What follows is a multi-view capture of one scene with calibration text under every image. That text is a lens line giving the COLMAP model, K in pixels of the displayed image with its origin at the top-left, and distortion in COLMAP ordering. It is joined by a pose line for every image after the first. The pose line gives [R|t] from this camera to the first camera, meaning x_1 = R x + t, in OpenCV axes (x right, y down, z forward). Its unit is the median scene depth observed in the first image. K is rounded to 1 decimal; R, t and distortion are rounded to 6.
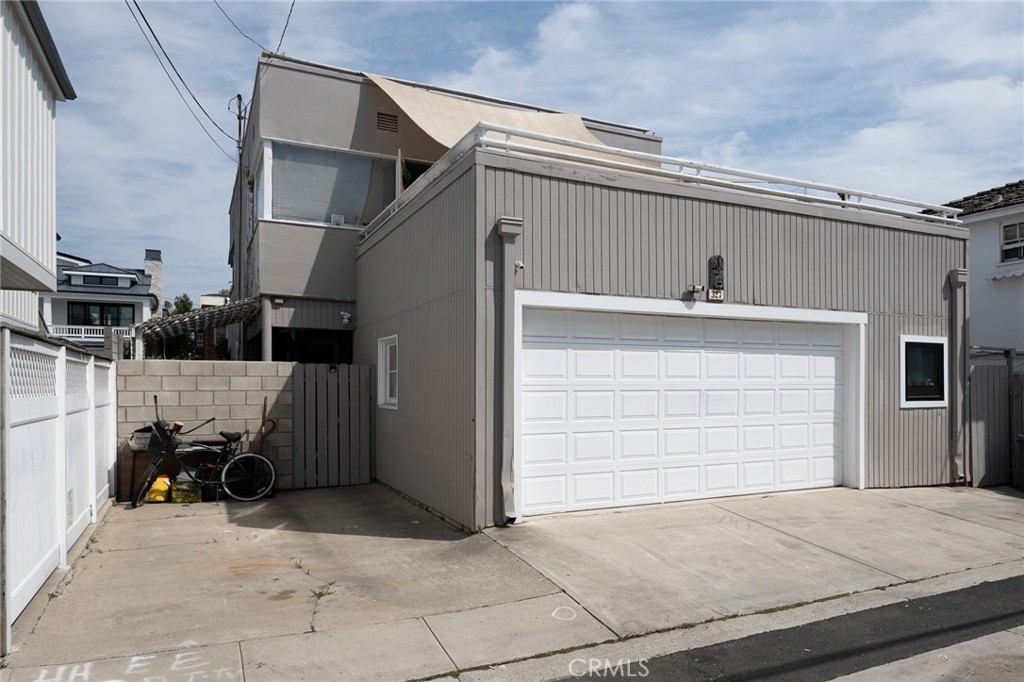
lens RADIAL K [[573.5, 0, 512.1], [0, 573.5, 327.4], [0, 0, 1]] dist [-0.000145, -0.000691]
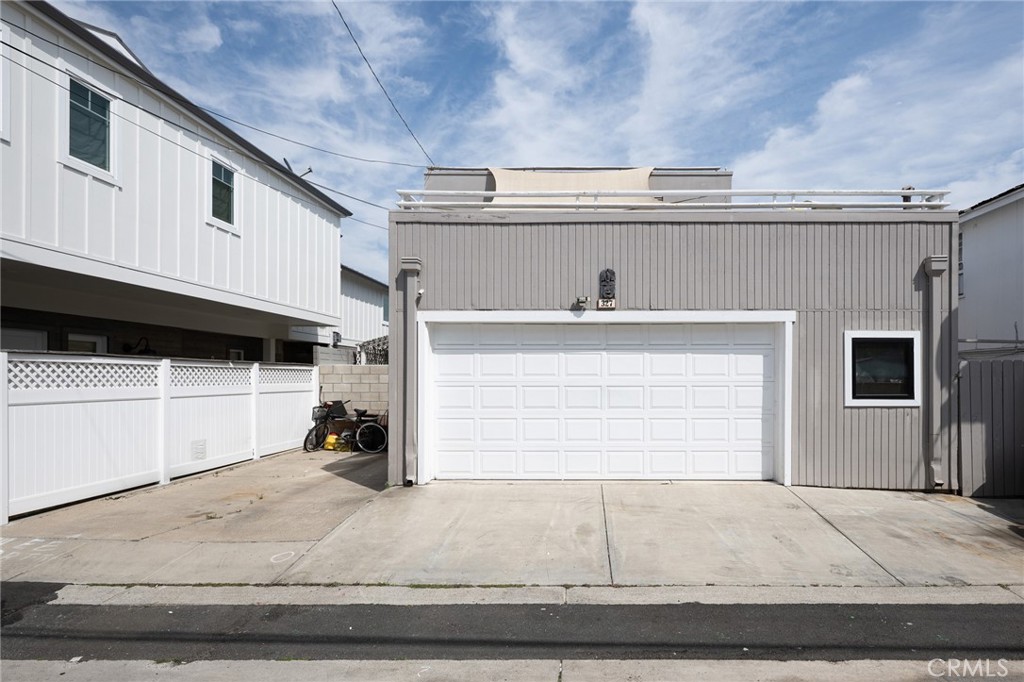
lens RADIAL K [[401.2, 0, 512.0], [0, 401.2, 341.0], [0, 0, 1]] dist [-0.000661, -0.000149]
pose [[0.923376, -0.034109, -0.382379, 0.455408], [0.036259, 0.999341, -0.001584, 0.011869], [0.382181, -0.012402, 0.924004, 0.172221]]
